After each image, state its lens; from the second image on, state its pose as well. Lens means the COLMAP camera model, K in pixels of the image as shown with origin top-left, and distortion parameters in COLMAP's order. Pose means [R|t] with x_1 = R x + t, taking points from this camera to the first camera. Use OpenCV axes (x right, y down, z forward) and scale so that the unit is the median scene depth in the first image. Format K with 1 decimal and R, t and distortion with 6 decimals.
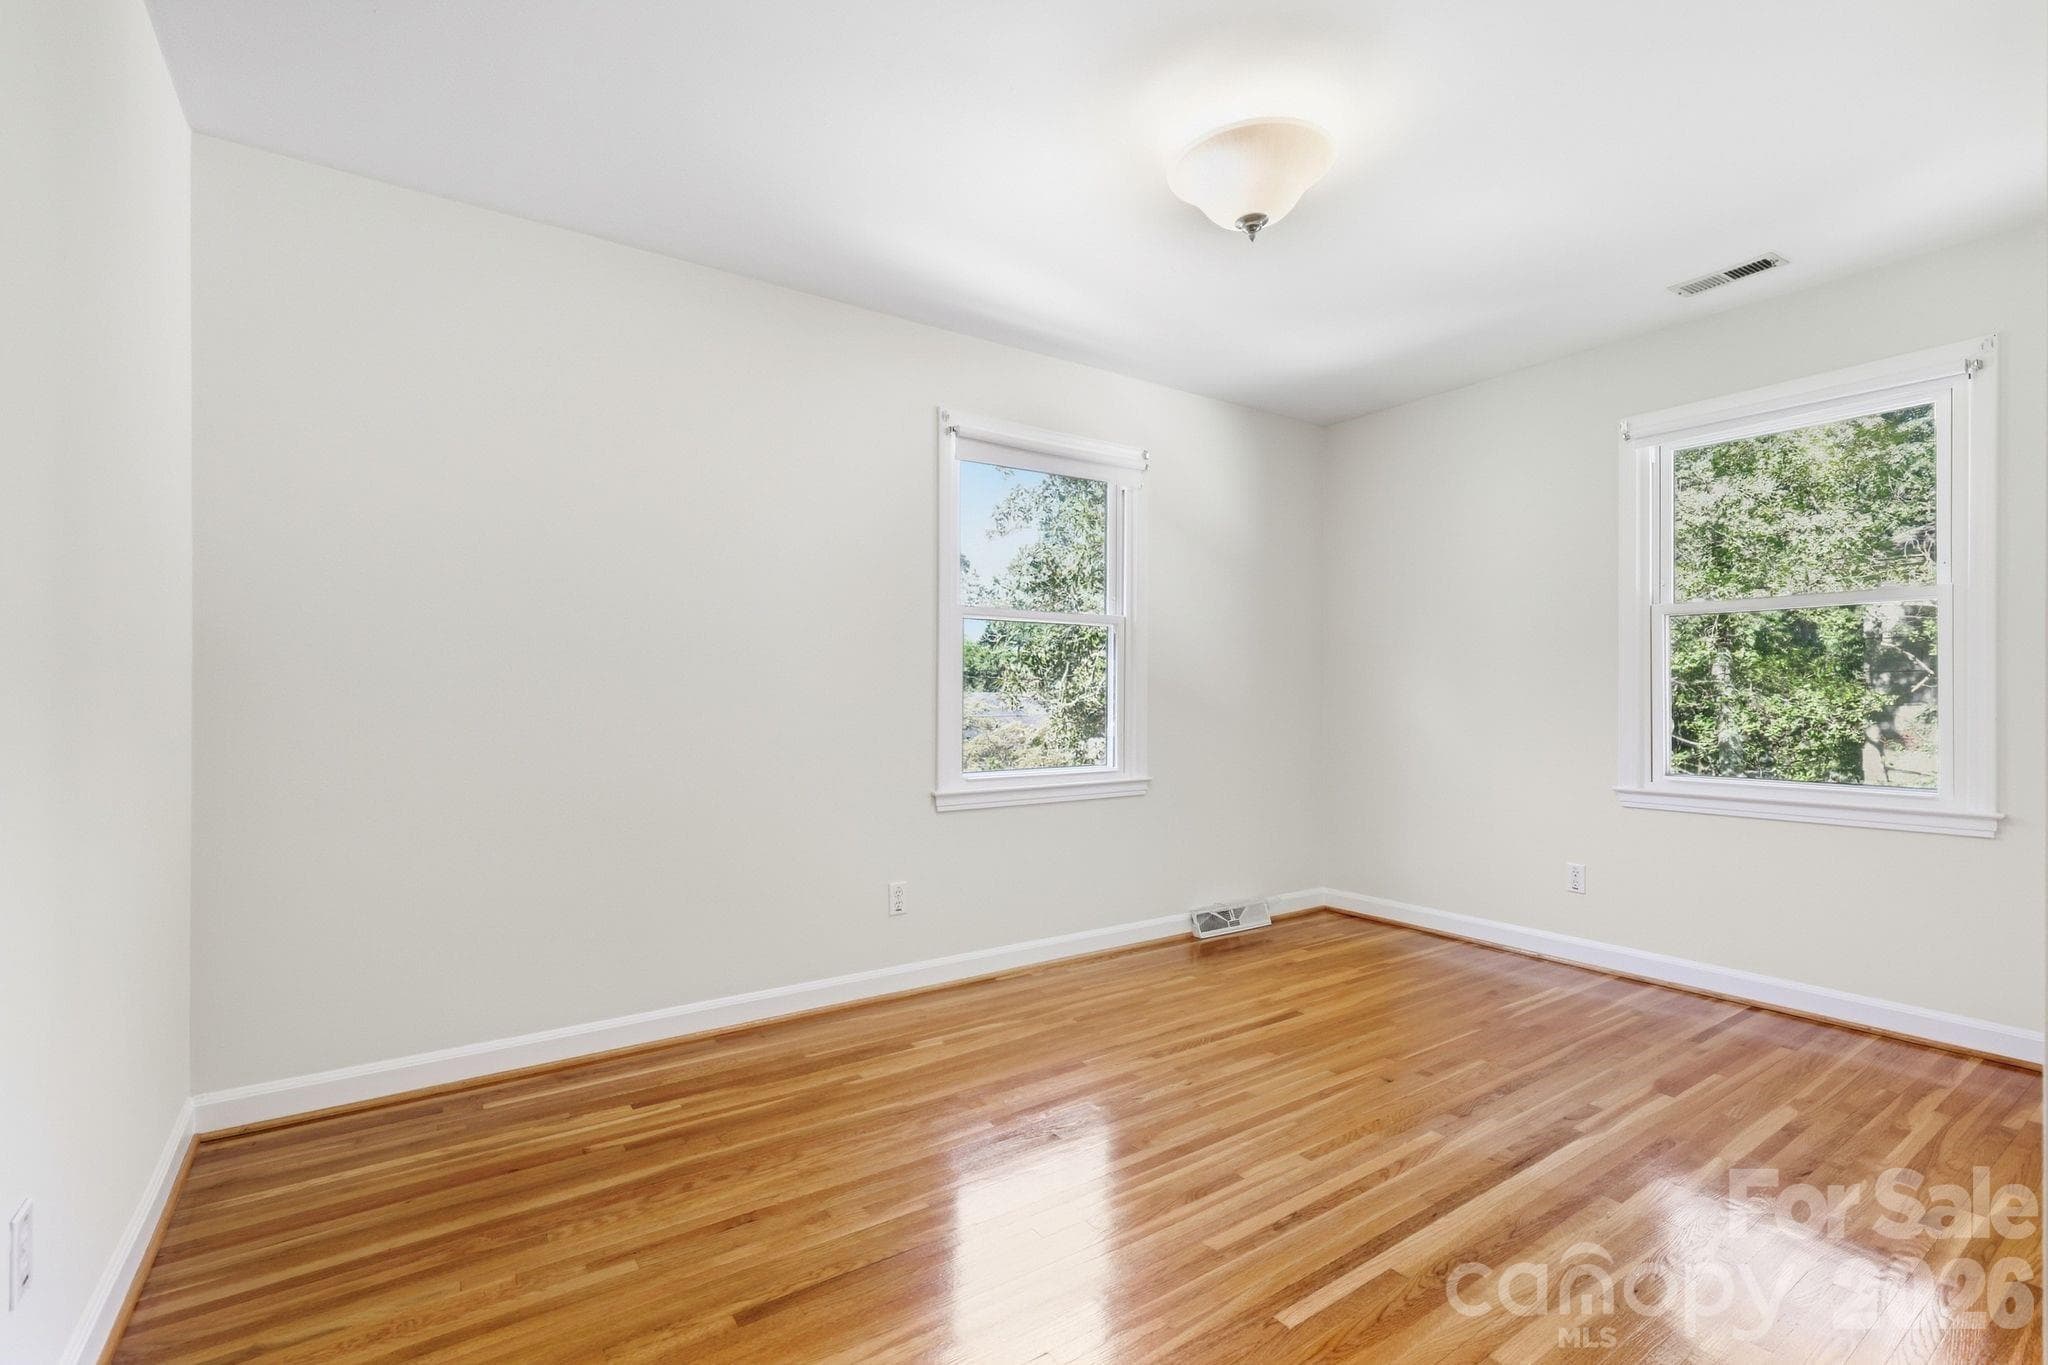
lens RADIAL K [[937.4, 0, 1046.6], [0, 937.4, 699.9], [0, 0, 1]] dist [0.000259, 0.000069]
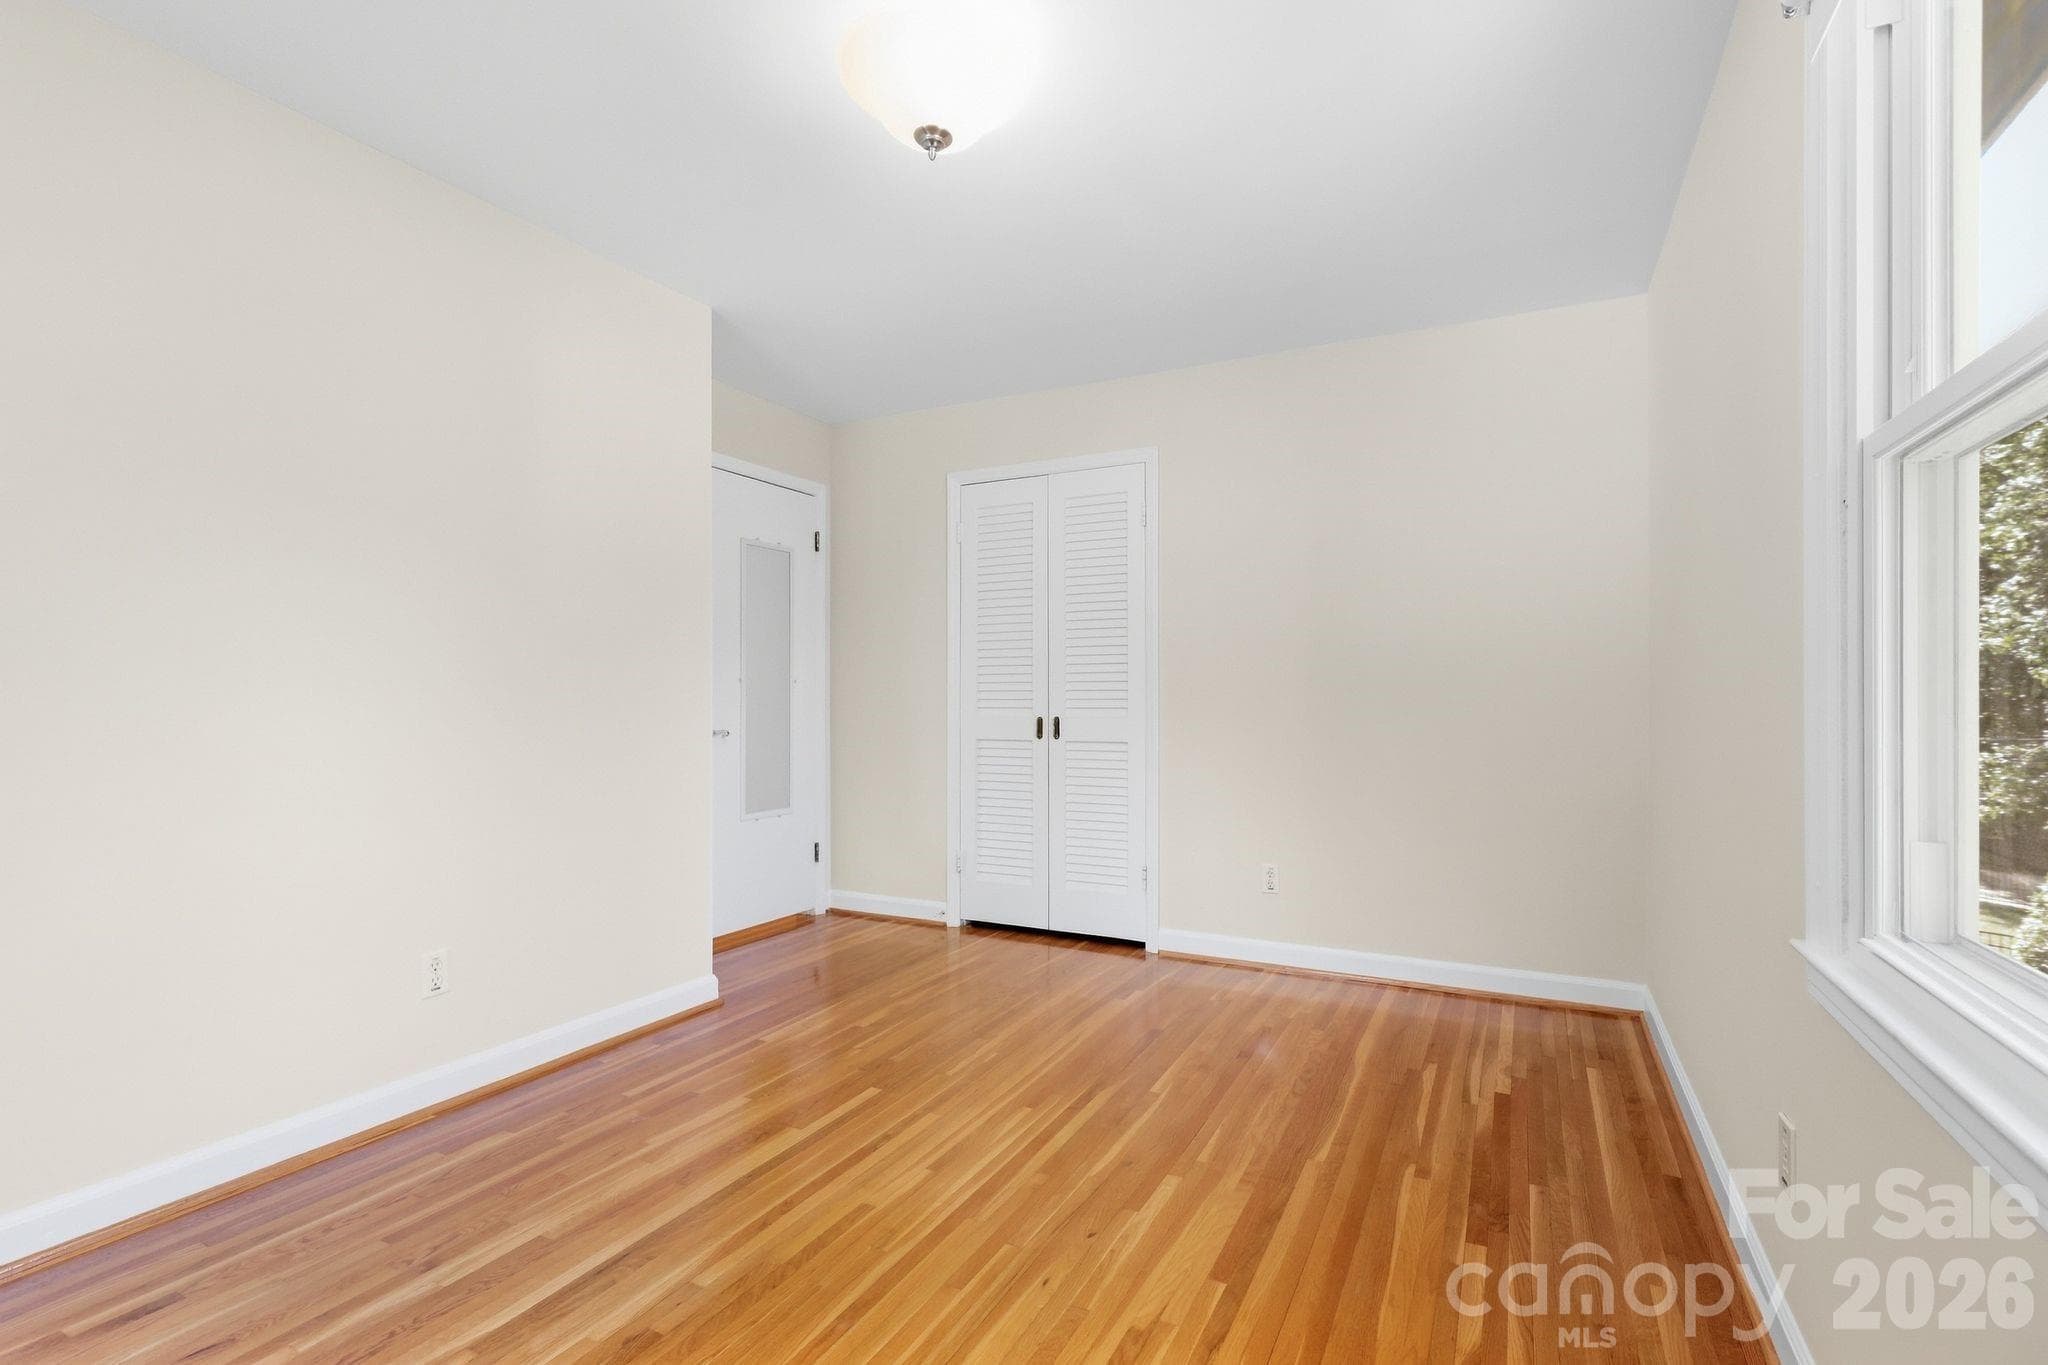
lens RADIAL K [[937.4, 0, 1046.6], [0, 937.4, 699.9], [0, 0, 1]] dist [0.000259, 0.000069]
pose [[-0.885718, 0.000408, -0.464223, 0.560253], [-0.003417, 0.999967, 0.007398, -0.008831], [0.464211, 0.008139, -0.885687, 1.933146]]
